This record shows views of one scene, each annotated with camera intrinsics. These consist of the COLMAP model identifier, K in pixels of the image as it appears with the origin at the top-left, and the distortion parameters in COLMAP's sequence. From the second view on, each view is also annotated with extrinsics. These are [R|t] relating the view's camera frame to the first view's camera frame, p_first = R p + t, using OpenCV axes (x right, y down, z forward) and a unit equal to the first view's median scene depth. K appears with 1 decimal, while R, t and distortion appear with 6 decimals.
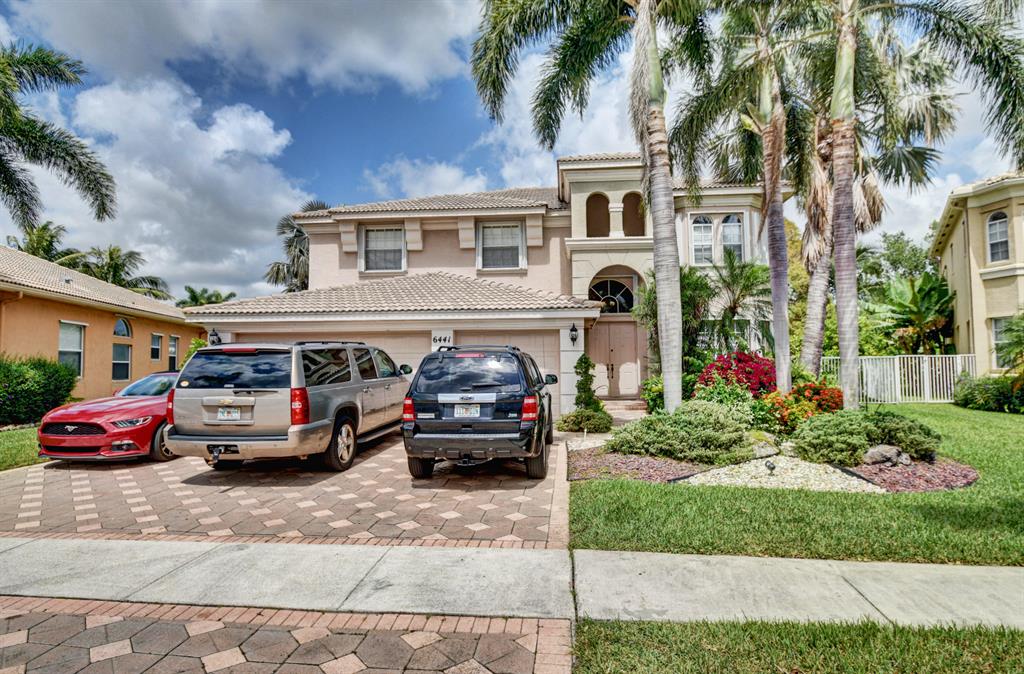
lens RADIAL K [[551.9, 0, 512.0], [0, 551.9, 337.0], [0, 0, 1]] dist [-0.002816, -0.000510]
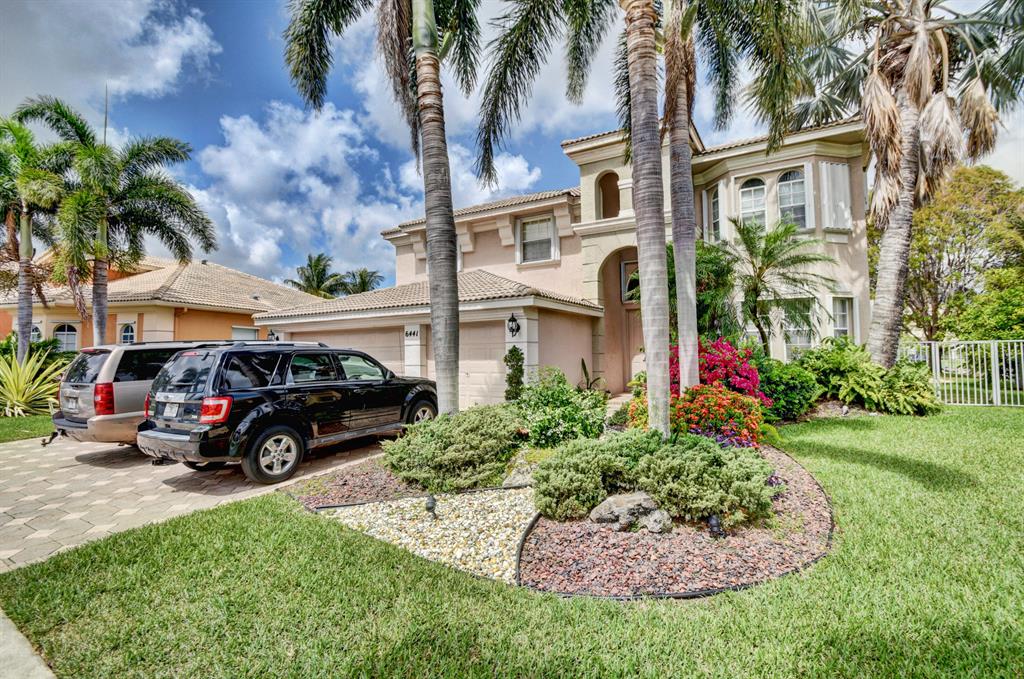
lens RADIAL K [[470.4, 0, 519.7], [0, 470.4, 334.0], [0, 0, 1]] dist [0.008034, -0.017523]
pose [[0.904829, -0.024724, -0.425057, 0.325973], [0.030537, 0.999510, 0.006869, 0.004015], [0.424679, -0.019195, 0.905141, 0.193881]]
